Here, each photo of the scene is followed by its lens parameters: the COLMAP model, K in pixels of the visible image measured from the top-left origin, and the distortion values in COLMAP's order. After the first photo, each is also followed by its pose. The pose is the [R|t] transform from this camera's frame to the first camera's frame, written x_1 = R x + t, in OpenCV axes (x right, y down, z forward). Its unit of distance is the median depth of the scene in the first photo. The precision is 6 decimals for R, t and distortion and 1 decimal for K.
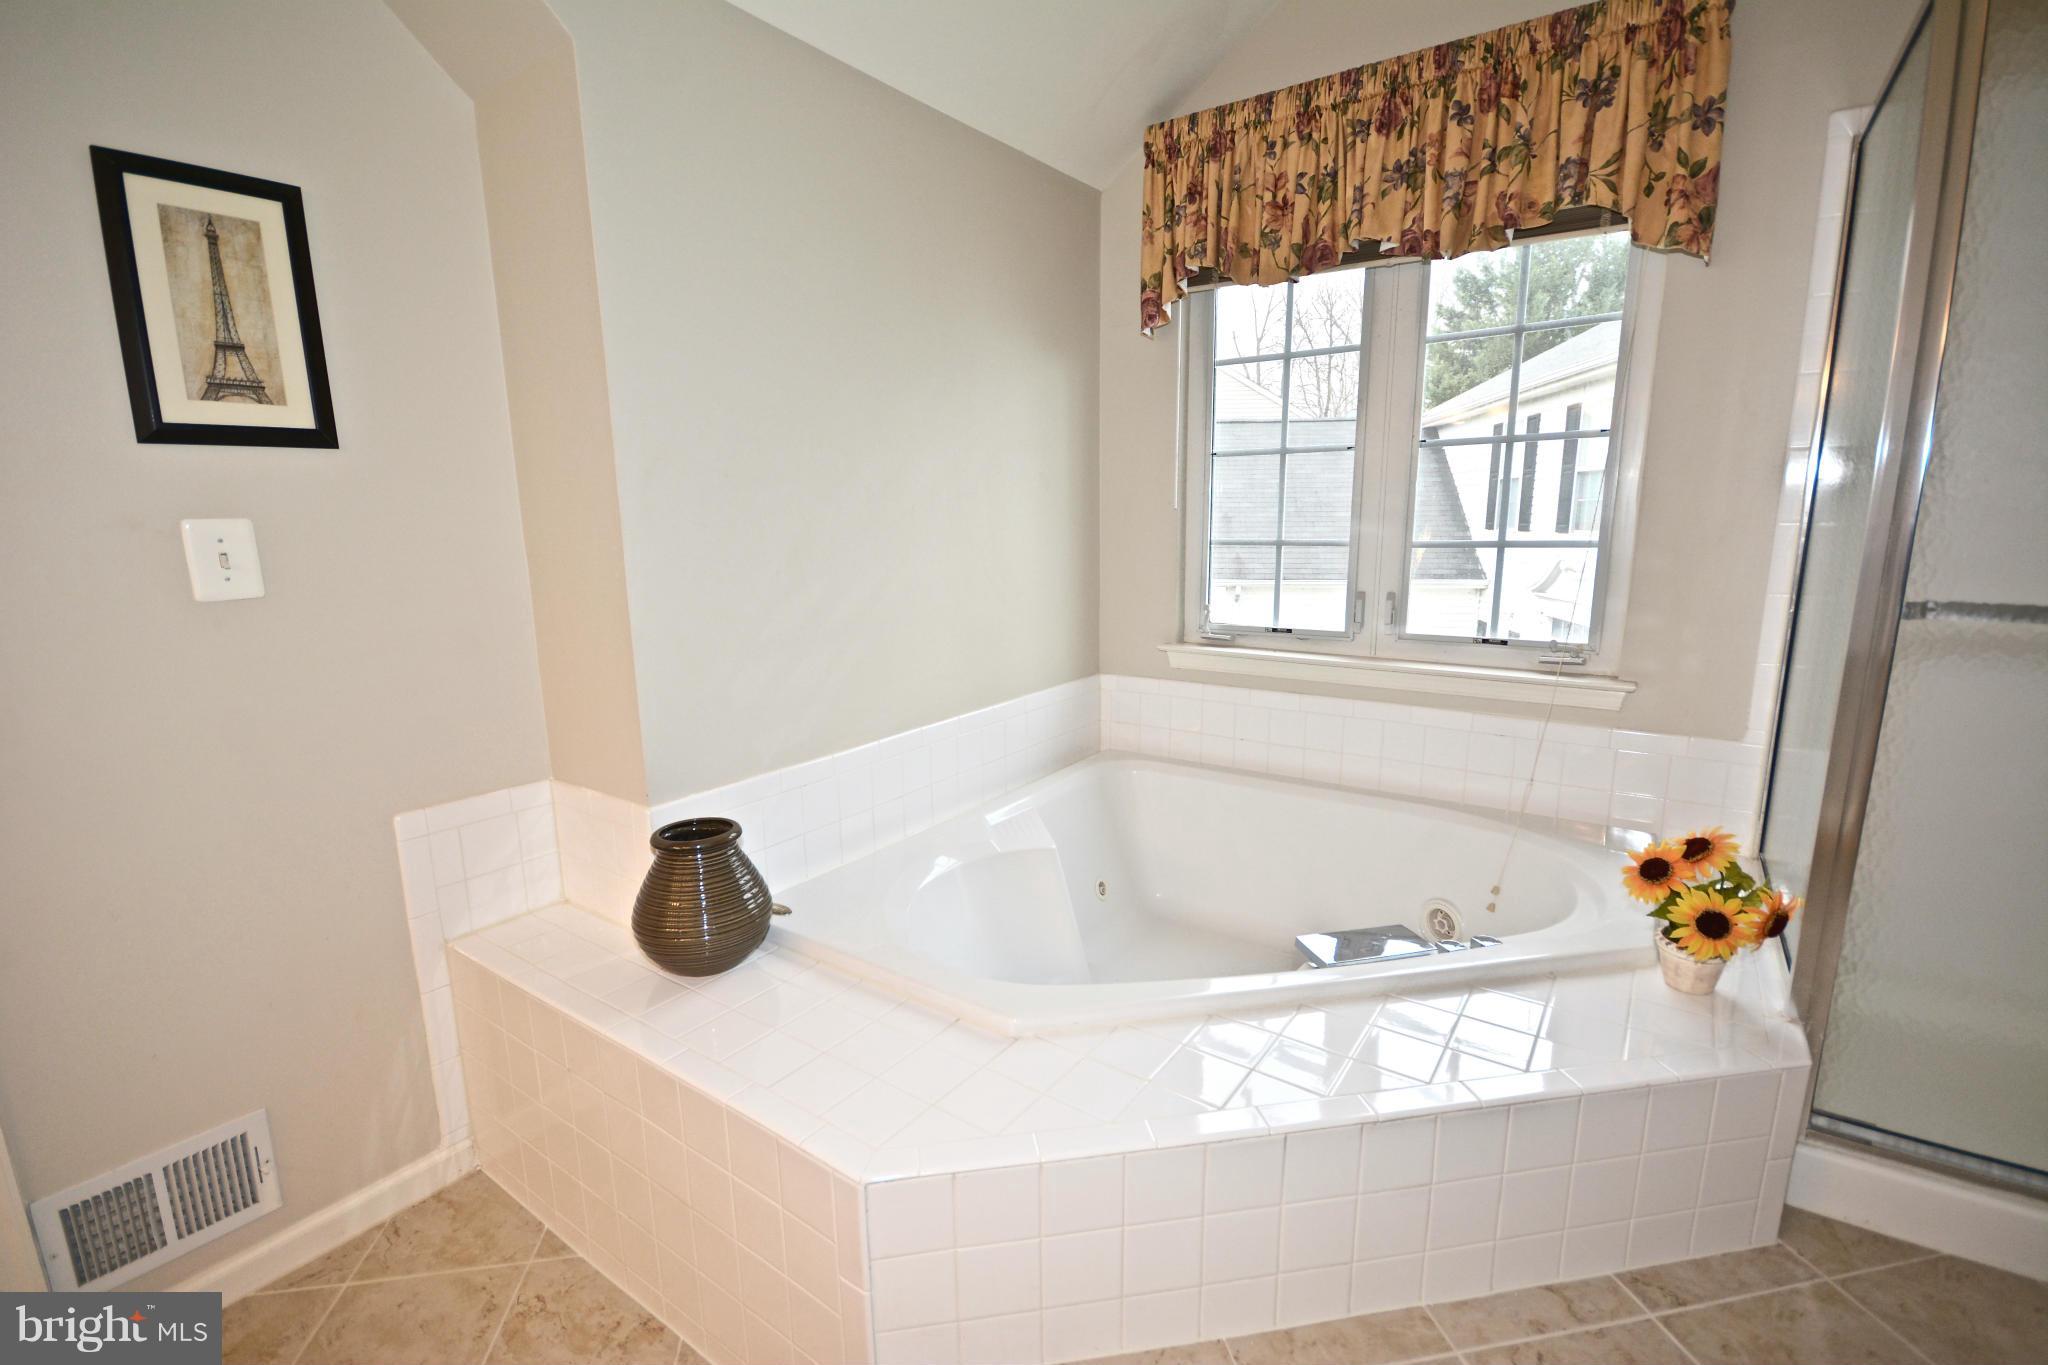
lens RADIAL K [[910.8, 0, 1015.5], [0, 910.8, 686.9], [0, 0, 1]] dist [0.021201, -0.019466]
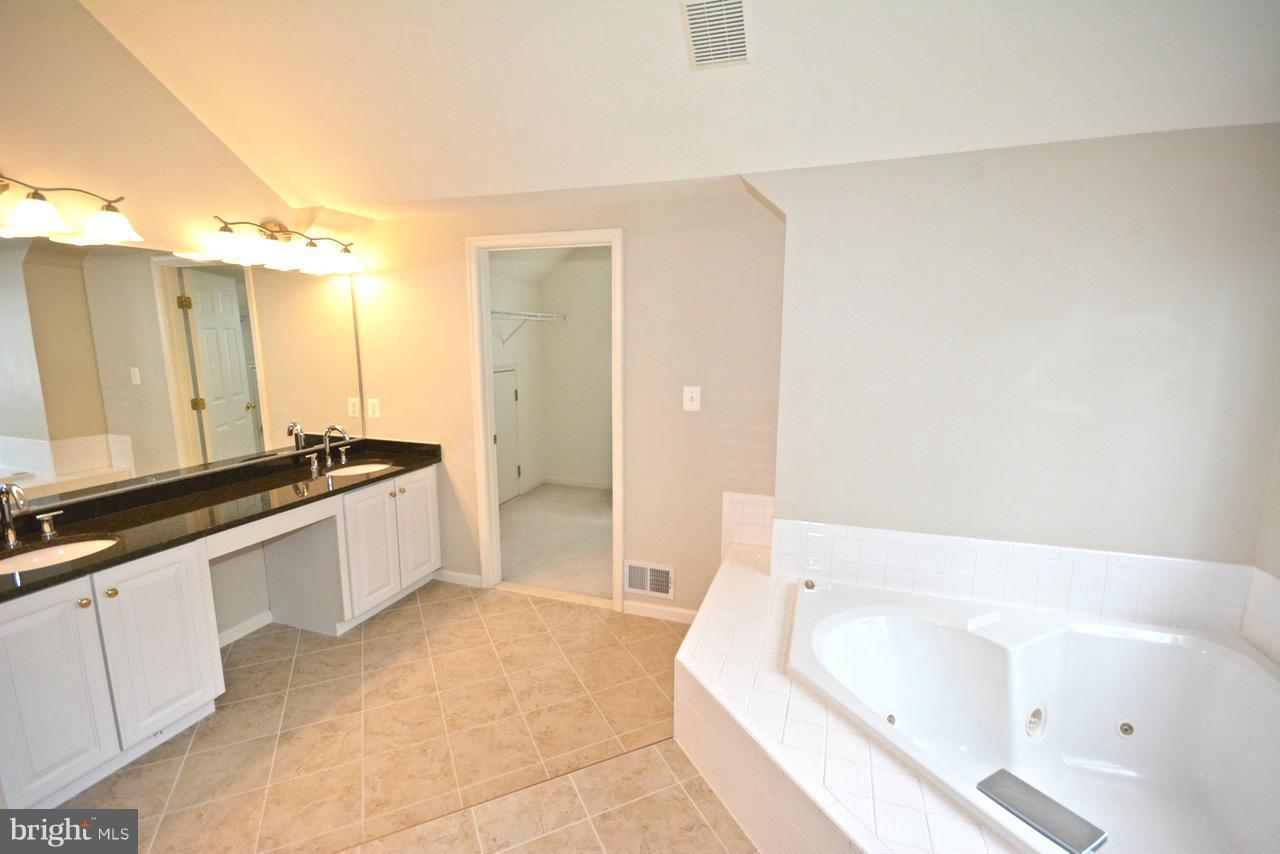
lens RADIAL K [[569.2, 0, 634.7], [0, 569.2, 429.8], [0, 0, 1]] dist [0.021201, -0.019466]
pose [[0.287247, 0.172816, -0.942138, 0.988993], [-0.188946, 0.974487, 0.121142, -0.234834], [0.939036, 0.143216, 0.312571, 0.188205]]
